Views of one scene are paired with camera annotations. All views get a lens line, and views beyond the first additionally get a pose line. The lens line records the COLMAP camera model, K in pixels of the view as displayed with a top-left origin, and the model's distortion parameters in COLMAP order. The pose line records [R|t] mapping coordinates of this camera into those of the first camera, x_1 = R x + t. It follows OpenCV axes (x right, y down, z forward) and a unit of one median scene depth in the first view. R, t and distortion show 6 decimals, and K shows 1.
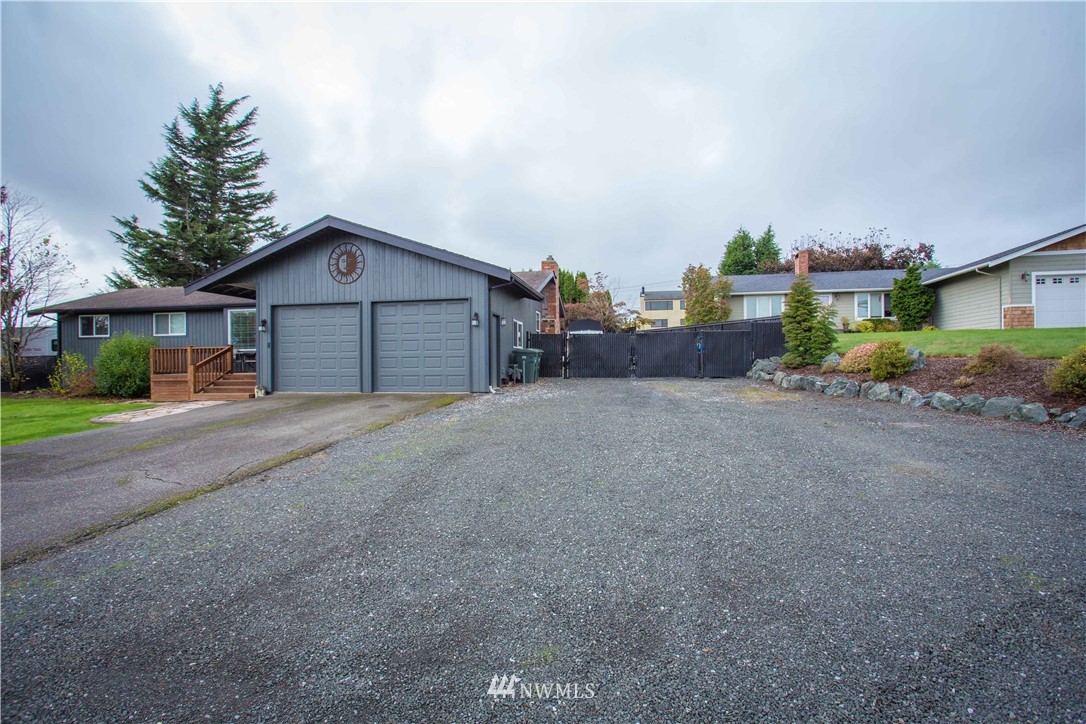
lens RADIAL K [[536.6, 0, 541.8], [0, 536.6, 370.5], [0, 0, 1]] dist [-0.085254, 0.040187]
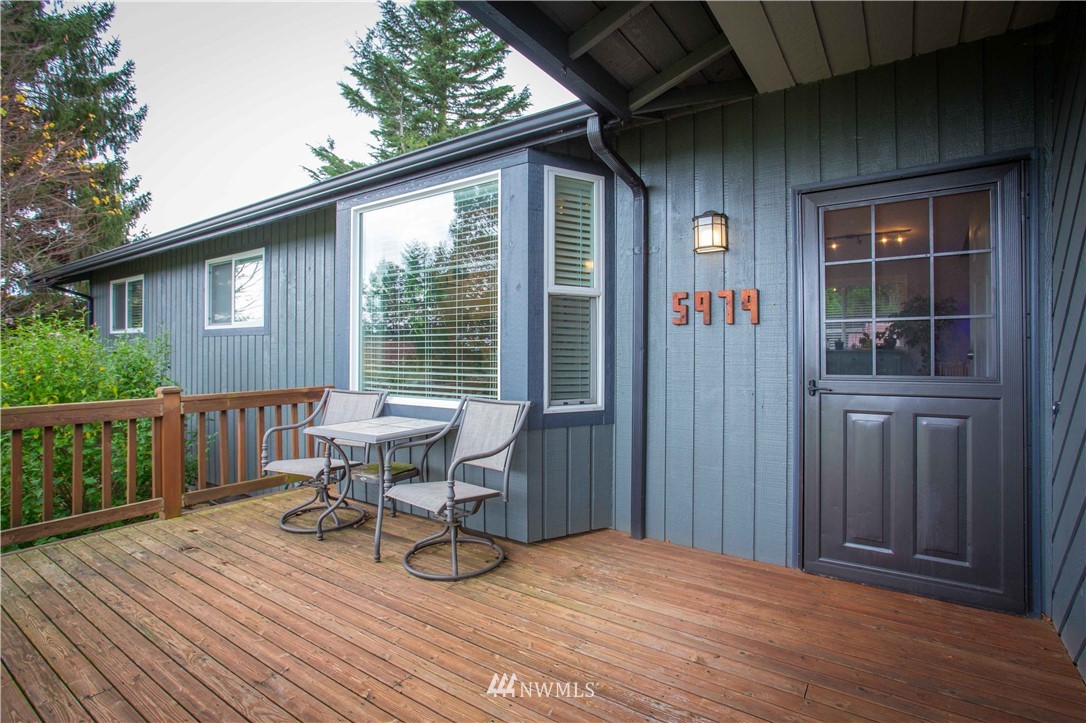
lens RADIAL K [[543.2, 0, 561.5], [0, 543.2, 359.5], [0, 0, 1]] dist [-0.052598, 0.000320]
pose [[0.917076, 0.009174, -0.398607, -0.404862], [-0.007354, 0.999954, 0.006096, -0.051559], [0.398645, -0.002659, 0.917102, 0.775237]]
